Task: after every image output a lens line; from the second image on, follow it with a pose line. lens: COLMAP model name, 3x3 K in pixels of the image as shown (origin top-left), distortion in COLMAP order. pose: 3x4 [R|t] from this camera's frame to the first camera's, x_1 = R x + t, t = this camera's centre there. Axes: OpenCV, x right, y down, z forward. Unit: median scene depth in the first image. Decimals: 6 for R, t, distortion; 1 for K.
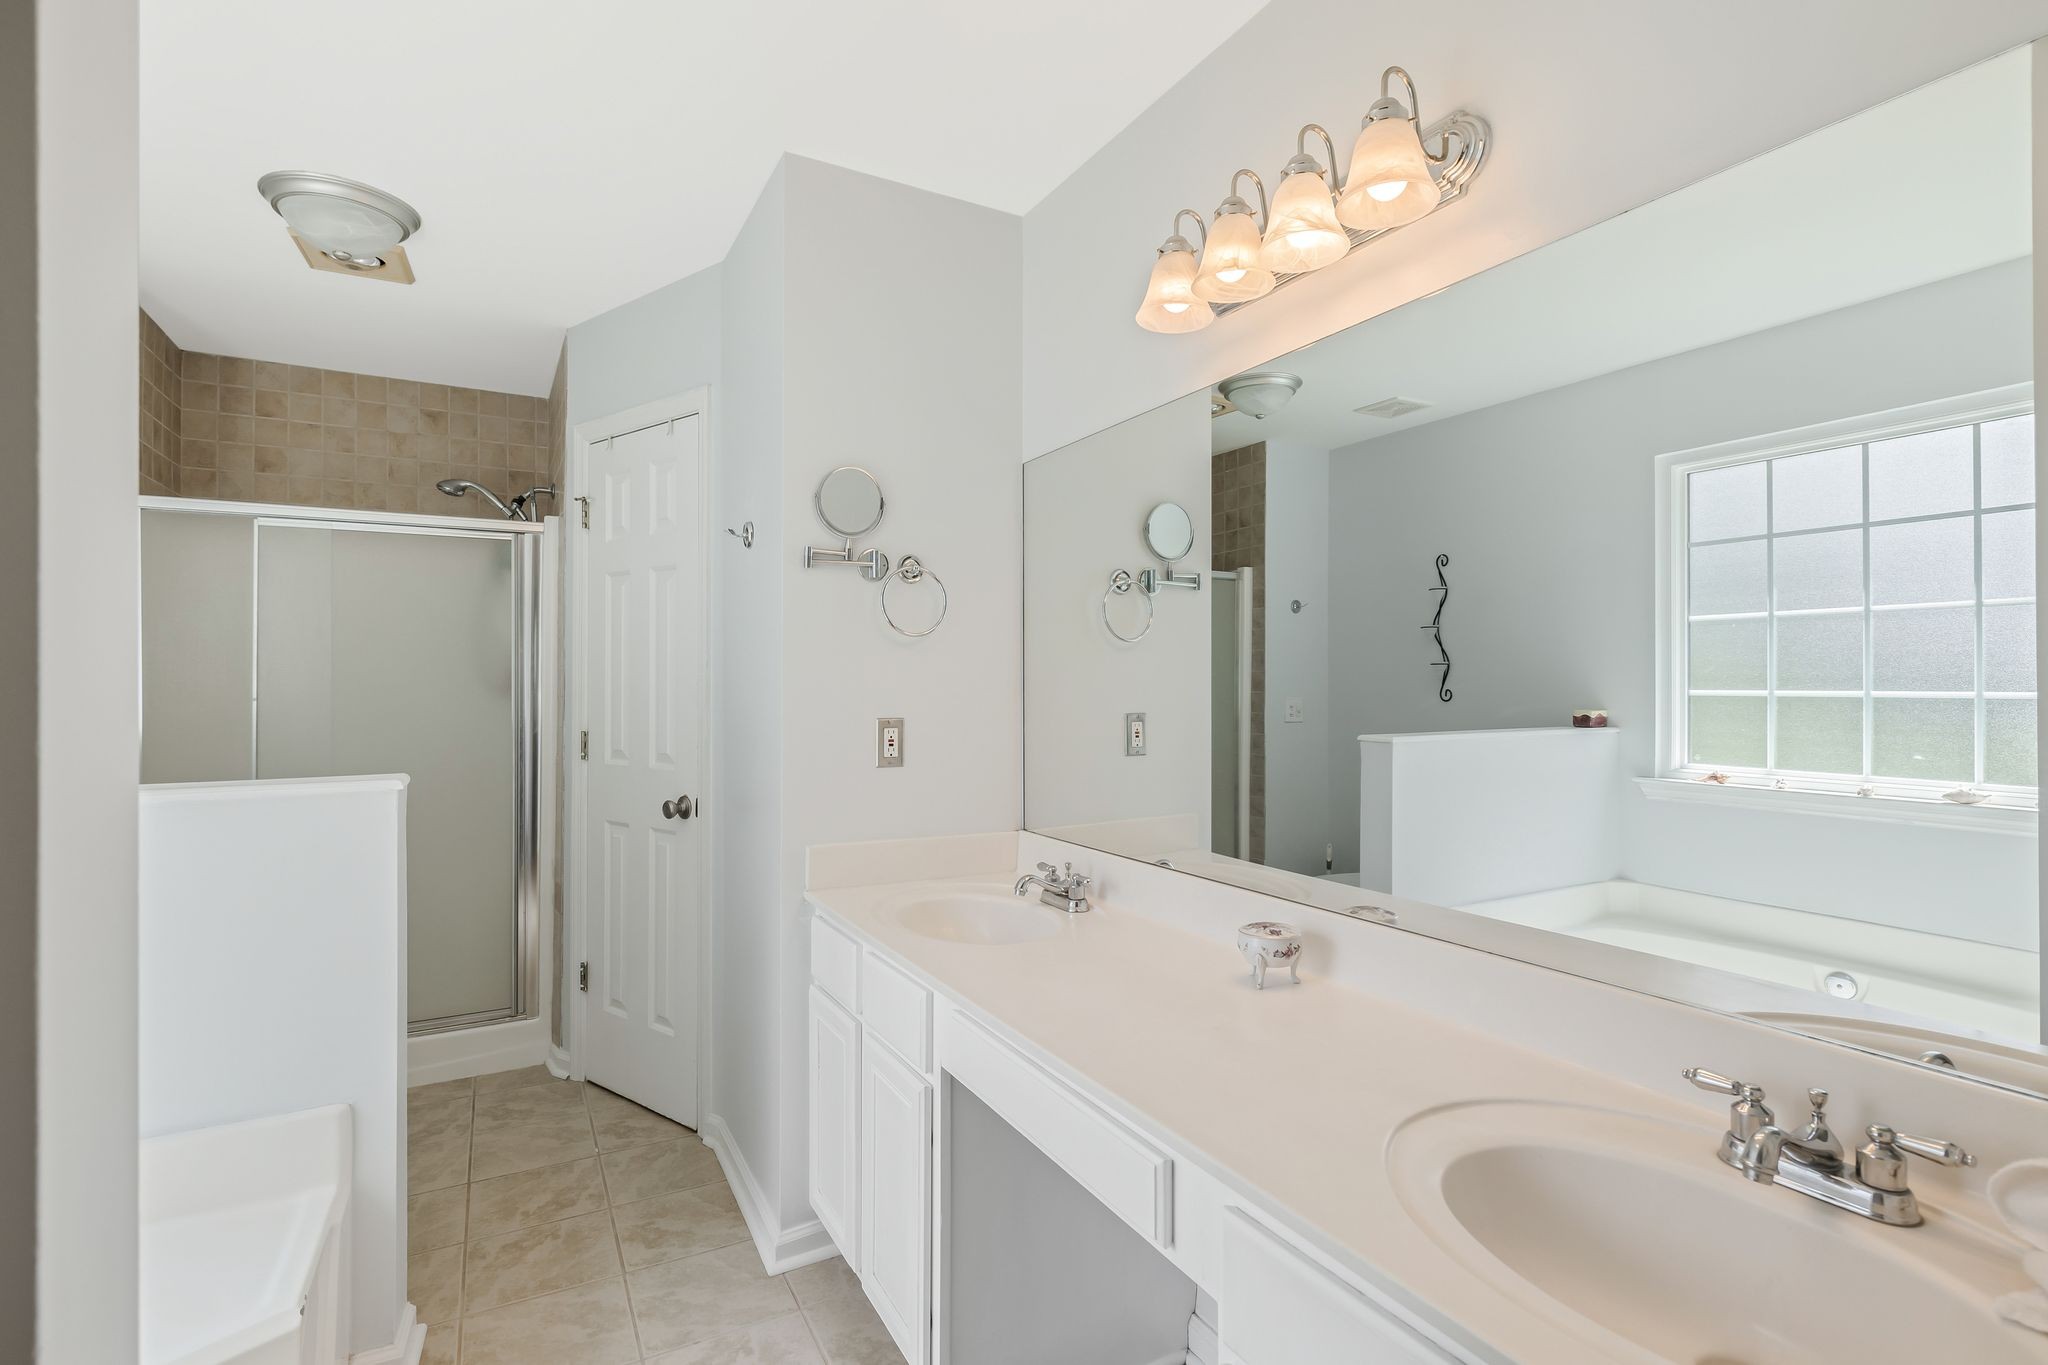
lens RADIAL K [[960.9, 0, 1029.6], [0, 960.9, 679.2], [0, 0, 1]] dist [-0.005335, 0.000207]
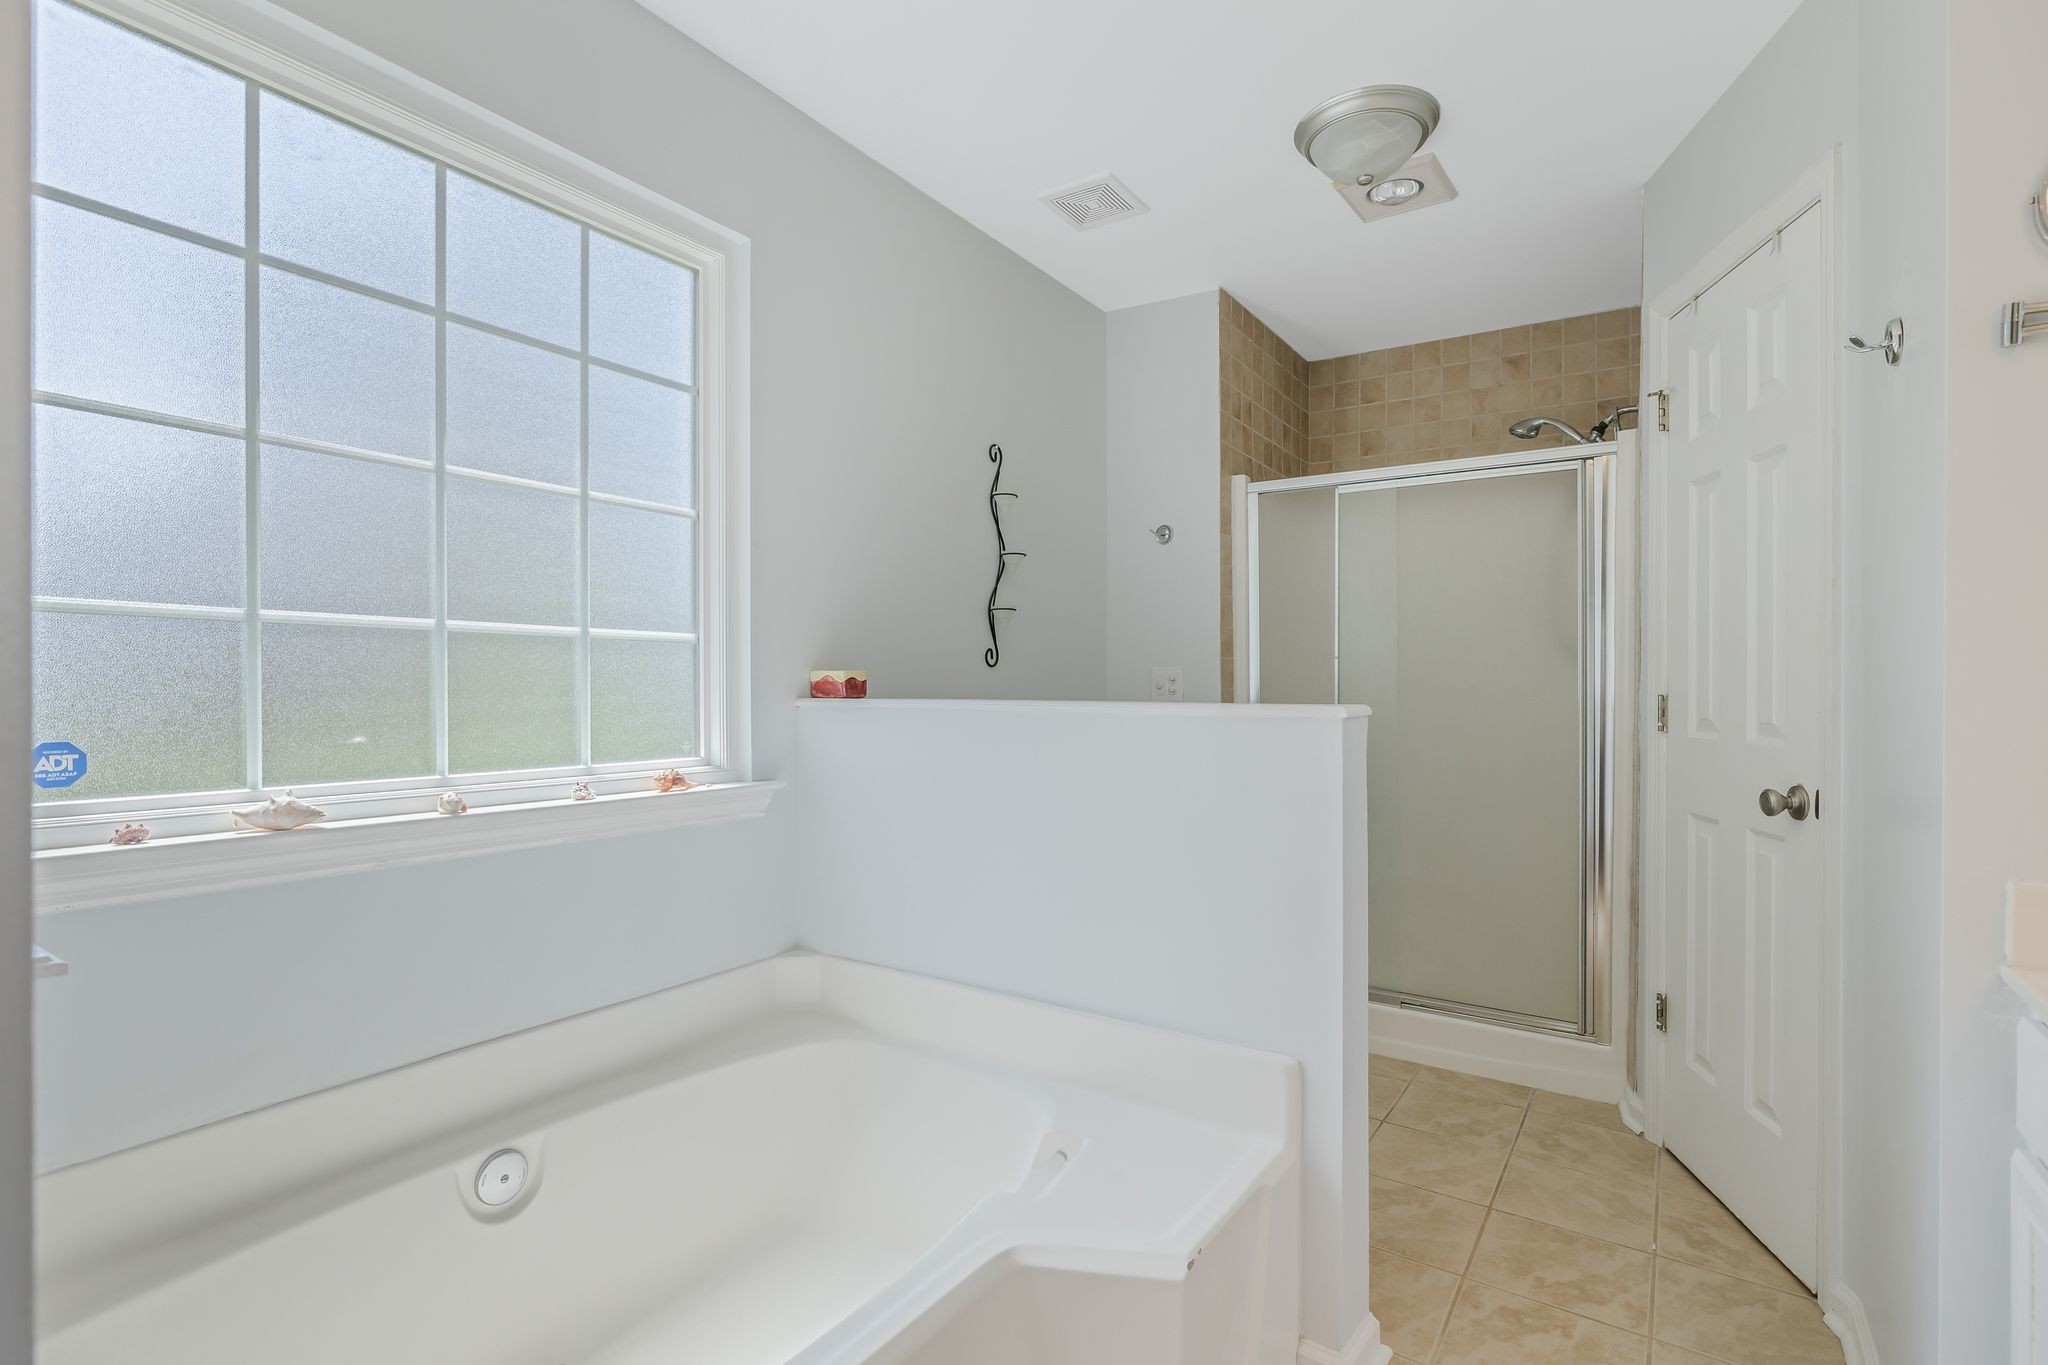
lens RADIAL K [[960.9, 0, 1036.6], [0, 960.9, 679.1], [0, 0, 1]] dist [-0.005335, 0.000207]
pose [[0.457862, 0.001692, -0.889022, -0.008477], [-0.007817, 0.999967, -0.002123, 0.050344], [0.888989, 0.007922, 0.457860, 0.210160]]
